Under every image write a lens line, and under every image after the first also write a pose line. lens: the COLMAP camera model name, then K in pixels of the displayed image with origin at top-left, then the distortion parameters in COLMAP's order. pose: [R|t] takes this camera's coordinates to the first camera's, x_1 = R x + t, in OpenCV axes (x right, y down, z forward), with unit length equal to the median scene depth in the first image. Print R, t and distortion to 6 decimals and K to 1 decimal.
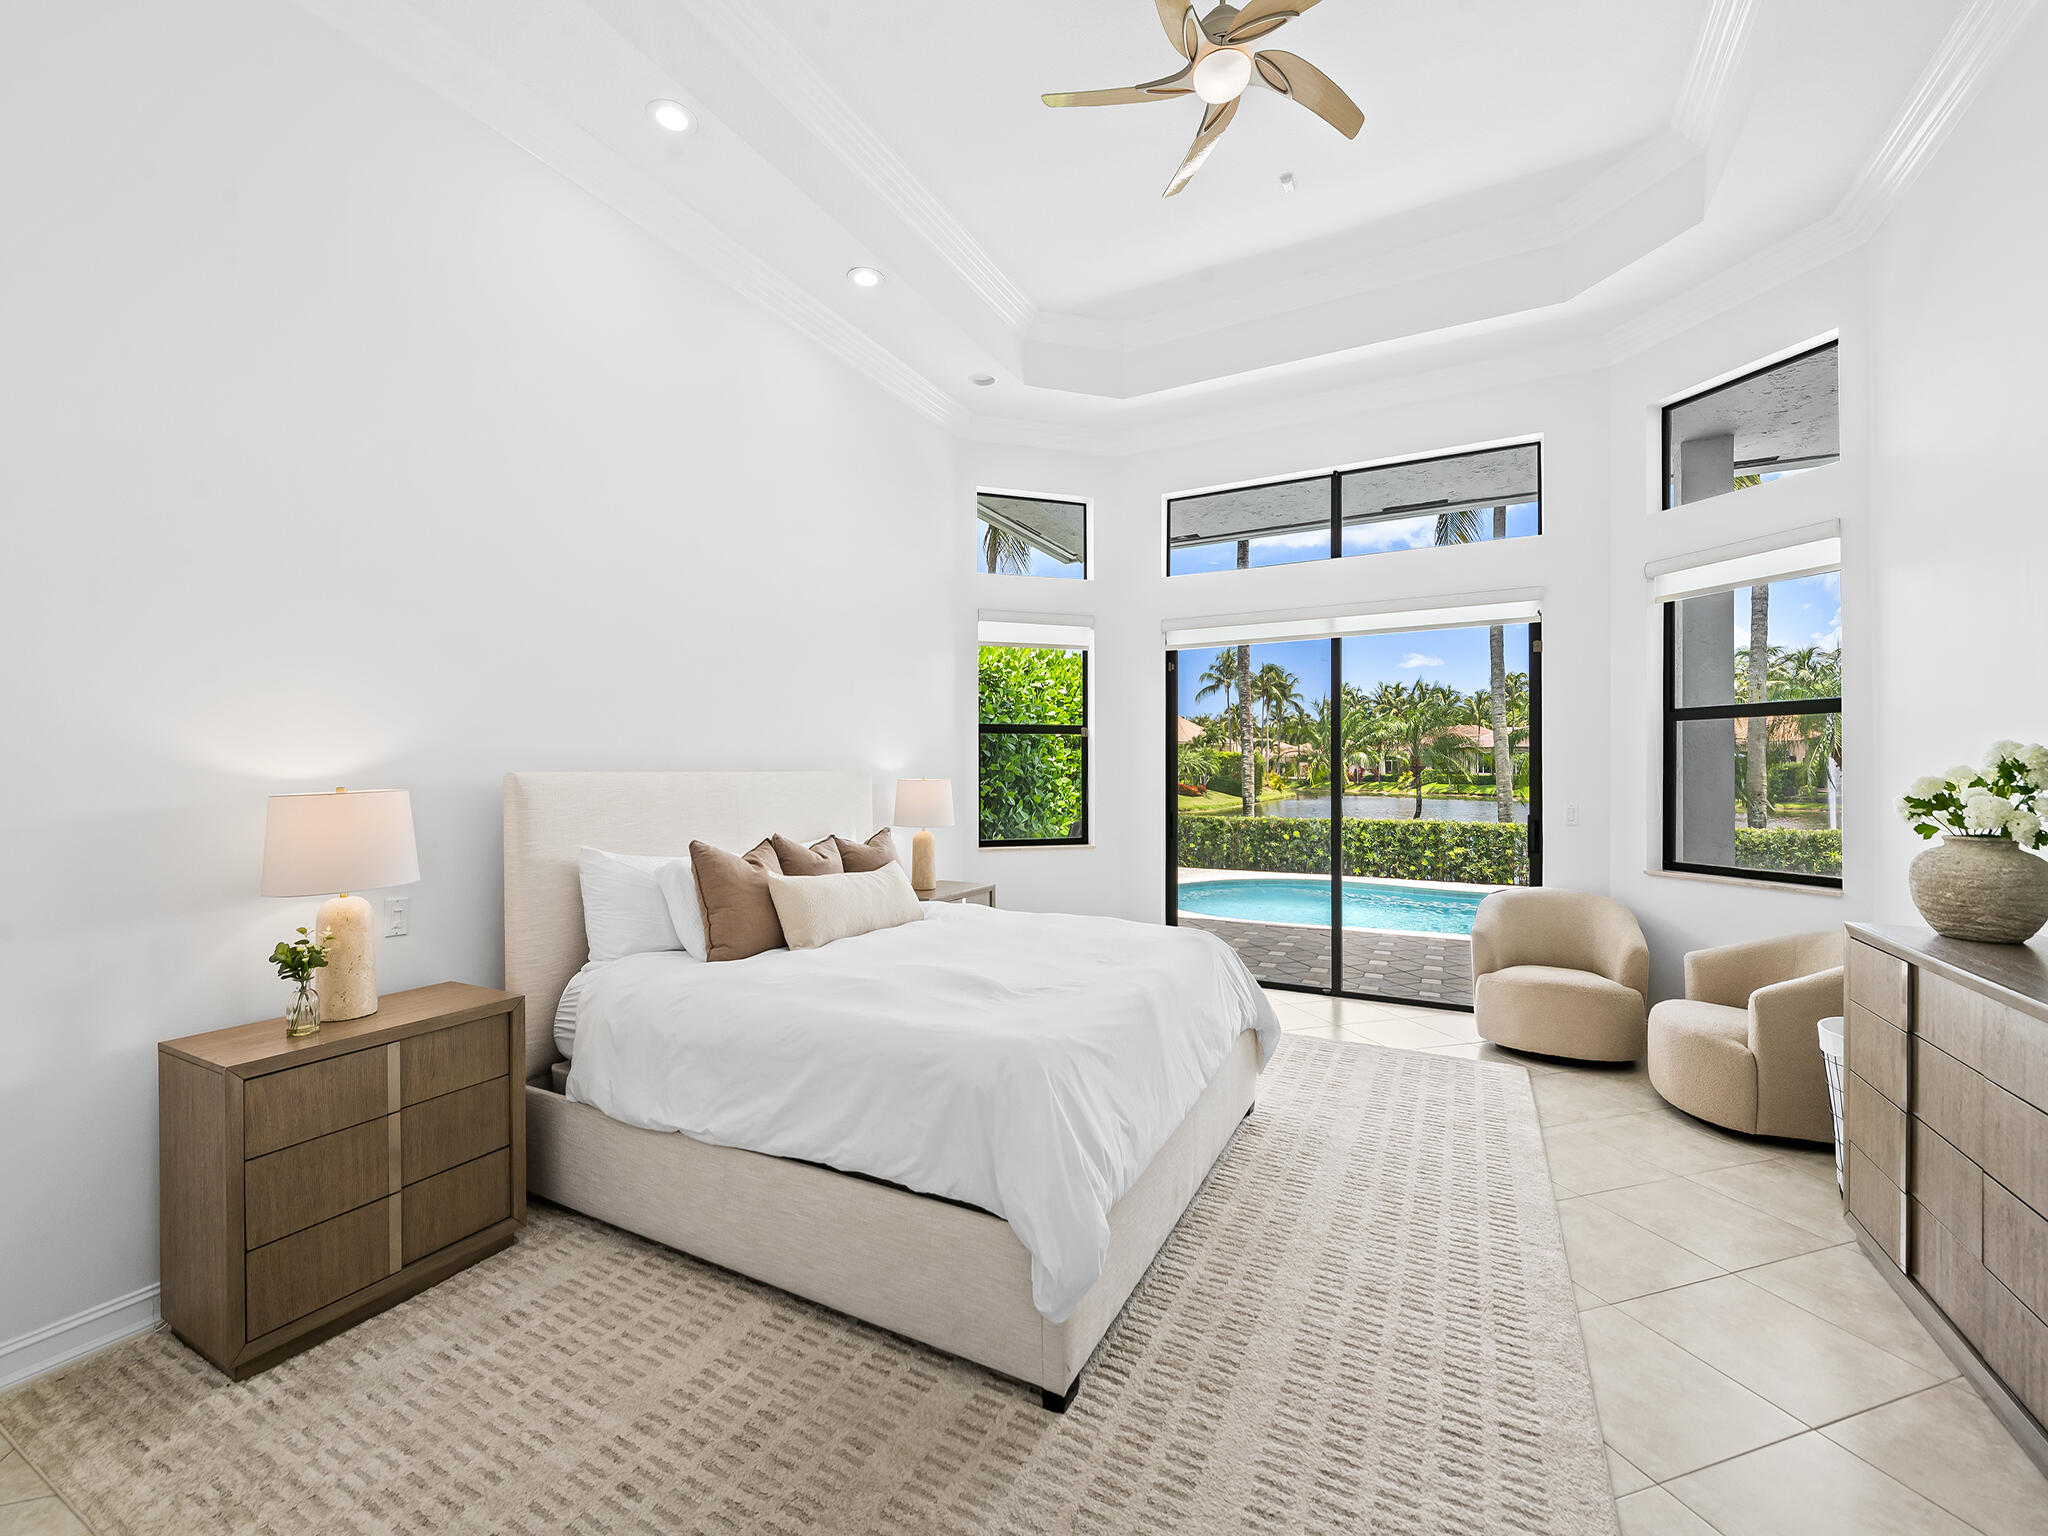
lens RADIAL K [[849.6, 0, 1025.5], [0, 849.6, 772.0], [0, 0, 1]] dist [0.000727, -0.003382]
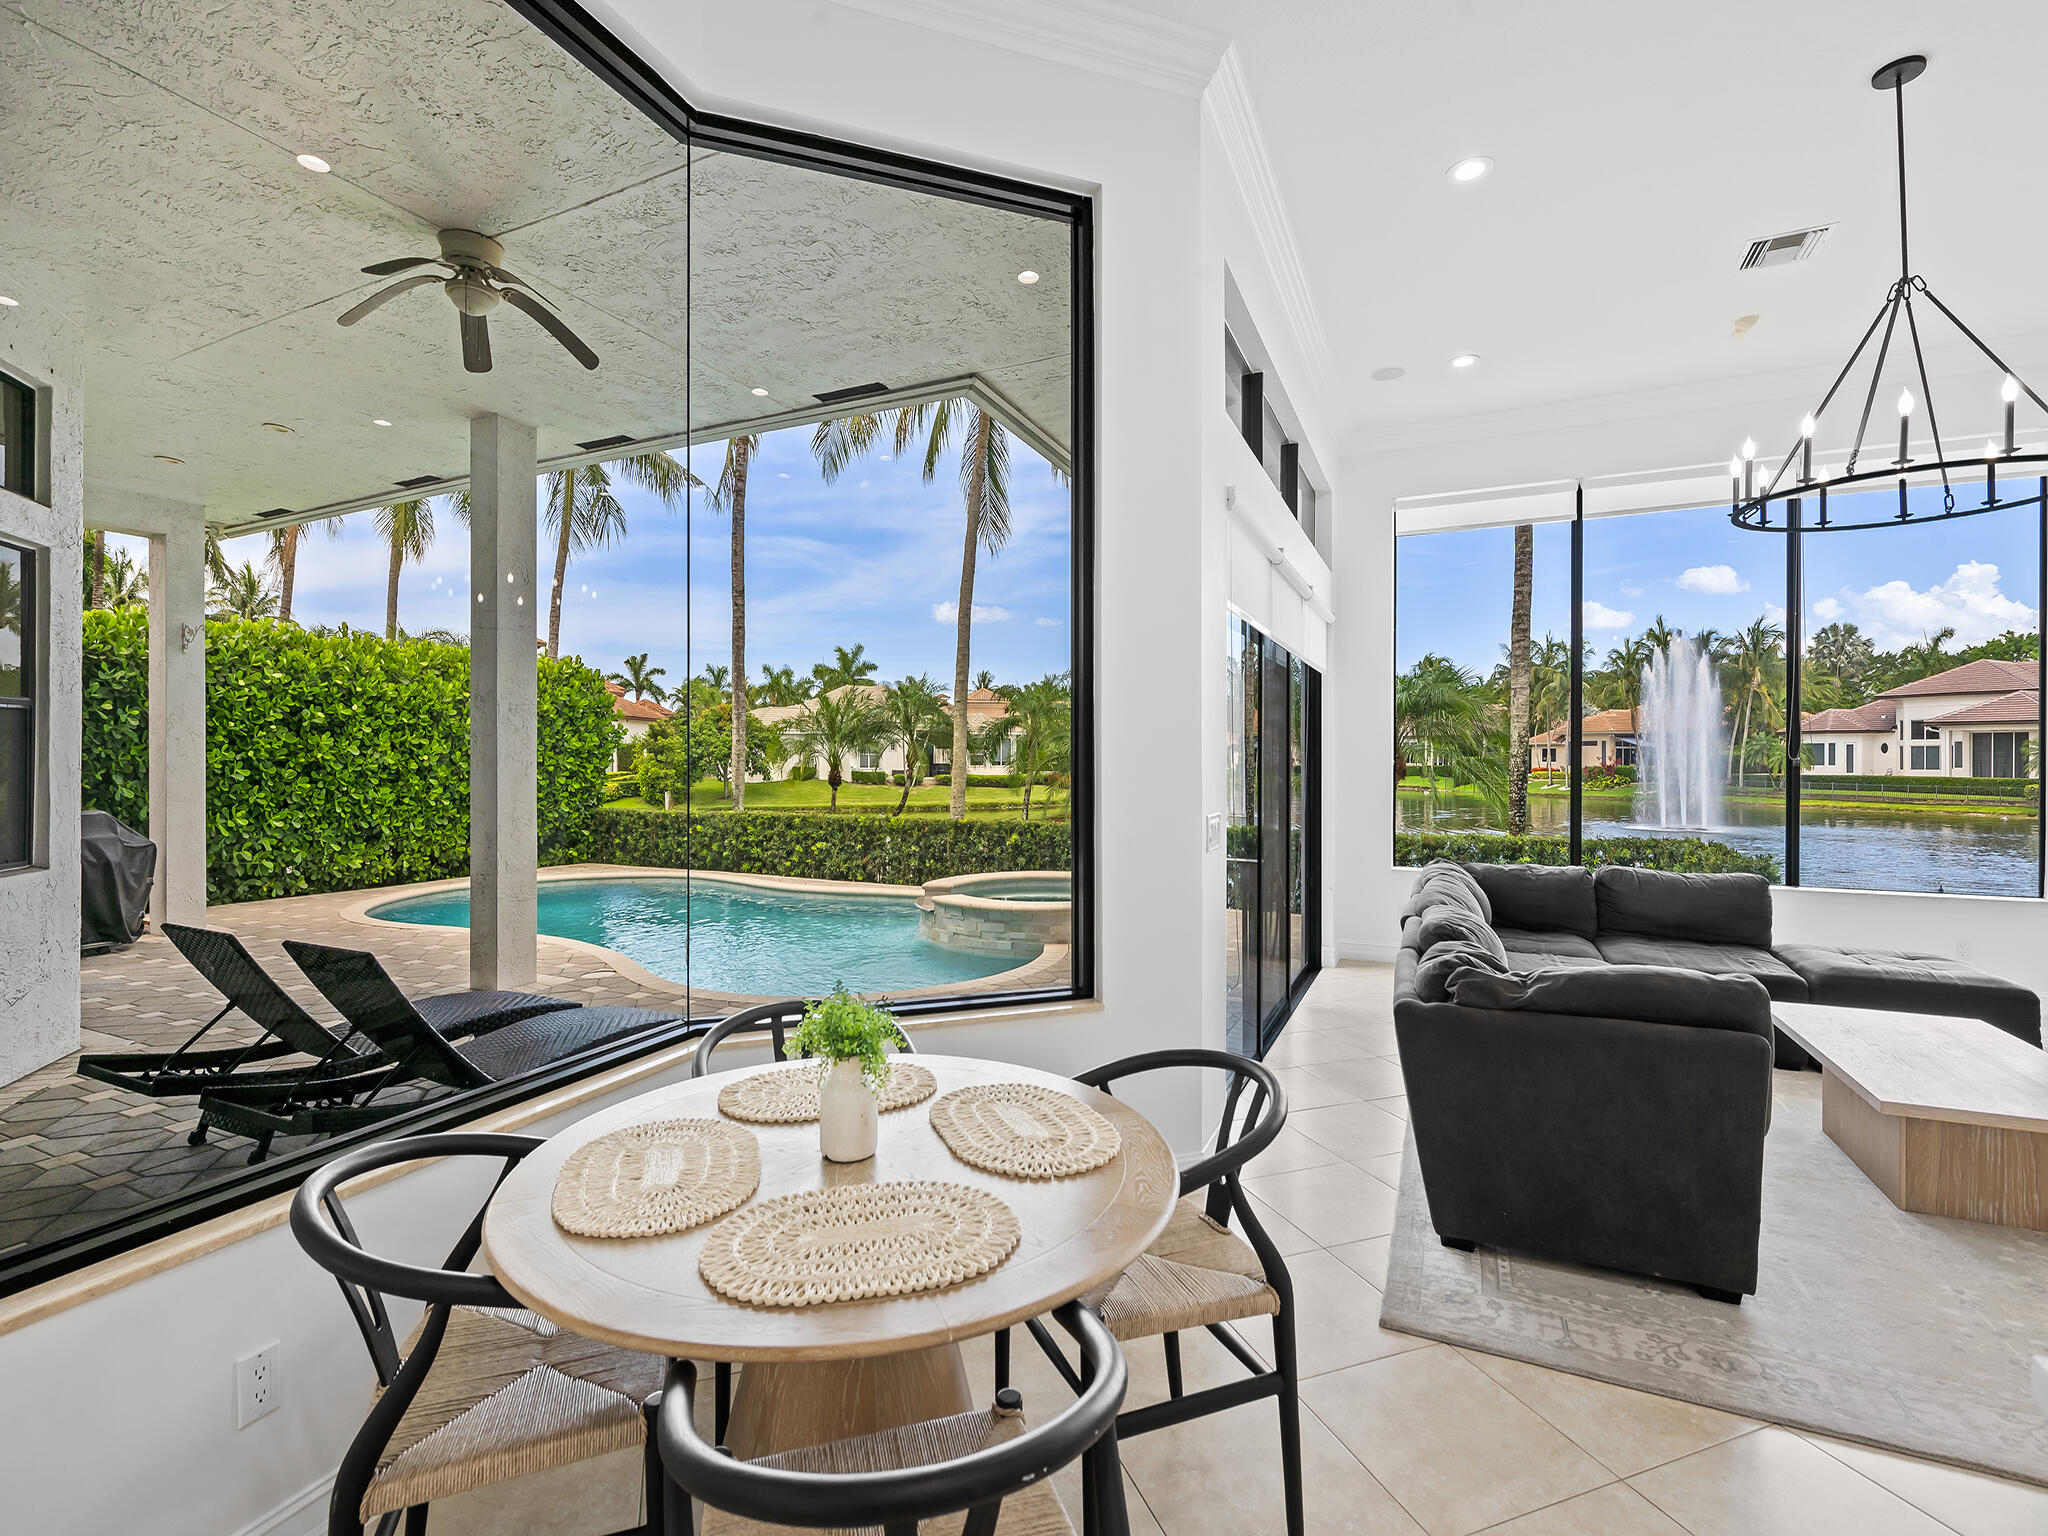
lens RADIAL K [[912.2, 0, 1026.6], [0, 912.2, 764.0], [0, 0, 1]] dist [0.003849, -0.005329]
pose [[0.999683, 0.002107, 0.025104, 0.105802], [-0.002194, 0.999992, 0.003415, -0.000189], [-0.025096, -0.003469, 0.999679, -0.001791]]
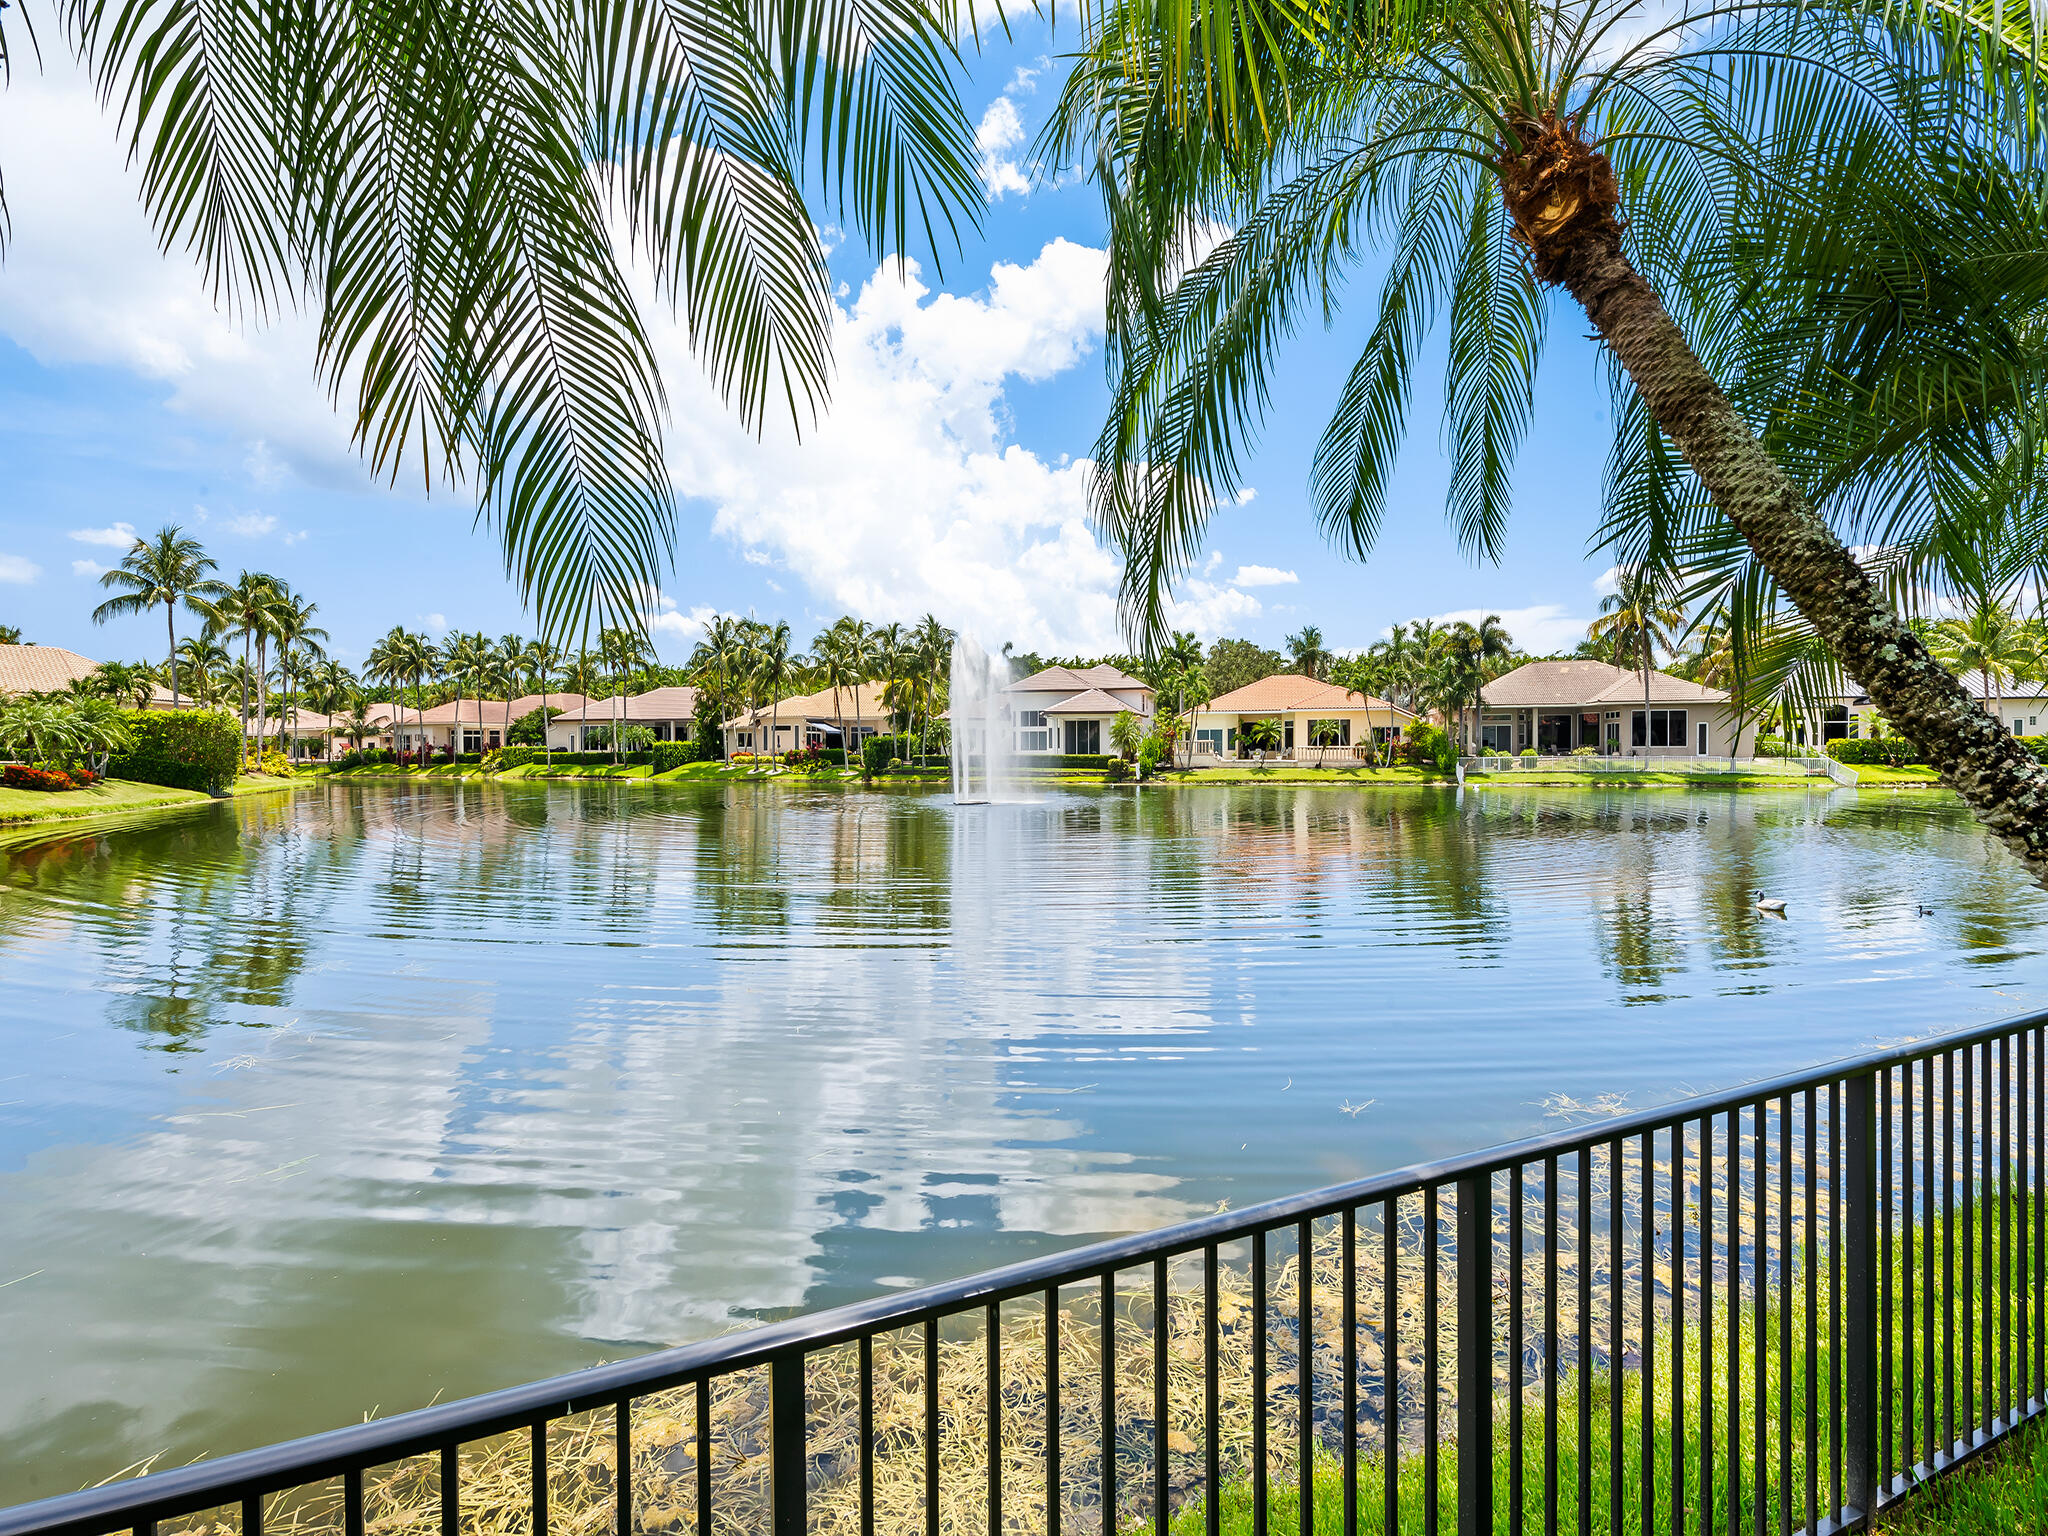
lens RADIAL K [[912.2, 0, 988.4], [0, 912.2, 758.8], [0, 0, 1]] dist [0.003849, -0.005329]
pose [[0.609157, -0.010002, 0.792986, 0.084869], [0.007724, 0.999948, 0.006679, 0.007817], [-0.793012, 0.002056, 0.609203, 0.177932]]
